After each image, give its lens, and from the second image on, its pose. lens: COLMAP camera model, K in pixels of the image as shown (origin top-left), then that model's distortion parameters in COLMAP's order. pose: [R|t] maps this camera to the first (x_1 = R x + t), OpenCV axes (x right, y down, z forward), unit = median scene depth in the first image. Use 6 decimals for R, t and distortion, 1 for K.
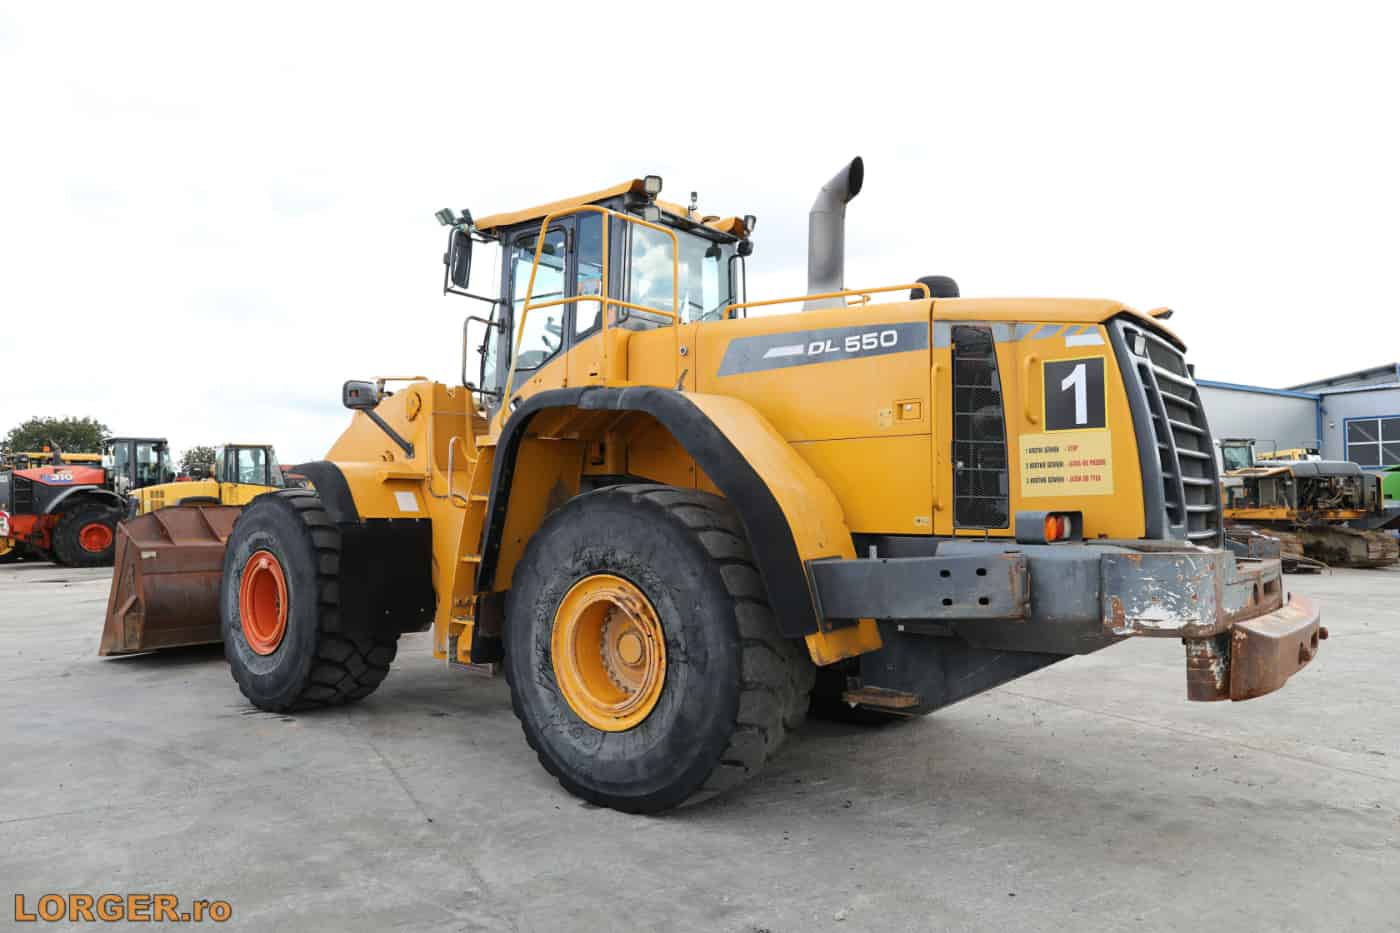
lens RADIAL K [[965.6, 0, 700.0], [0, 965.6, 466.5], [0, 0, 1]] dist [-0.028430, 0.006919]
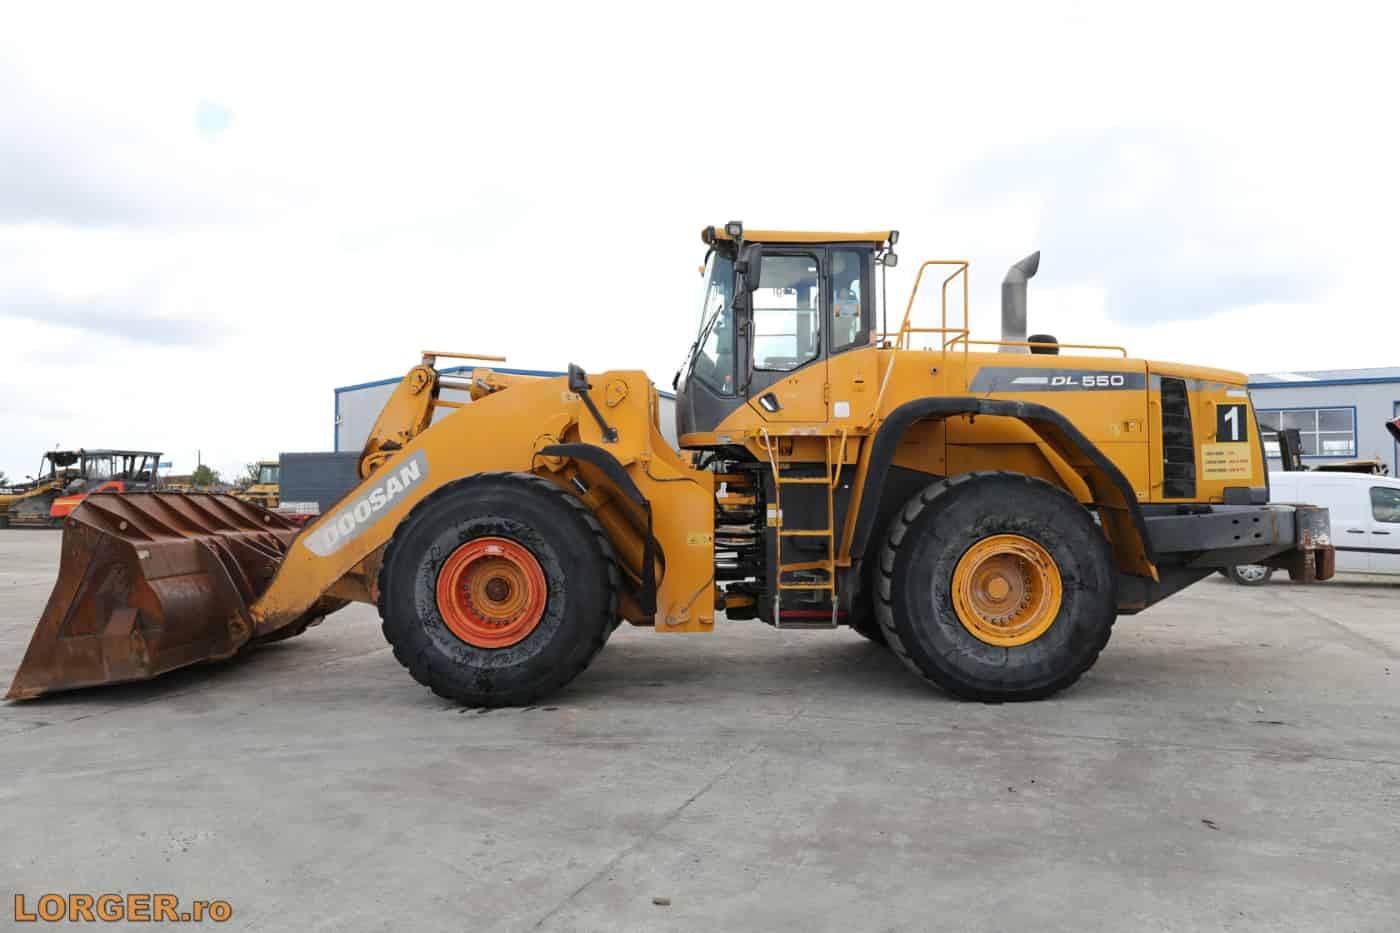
lens RADIAL K [[965.6, 0, 700.0], [0, 965.6, 466.5], [0, 0, 1]] dist [-0.028430, 0.006919]
pose [[0.768783, 0.015778, 0.639316, -1.361045], [-0.019486, 0.999809, -0.001243, 0.024817], [-0.639213, -0.011502, 0.768943, 0.222479]]
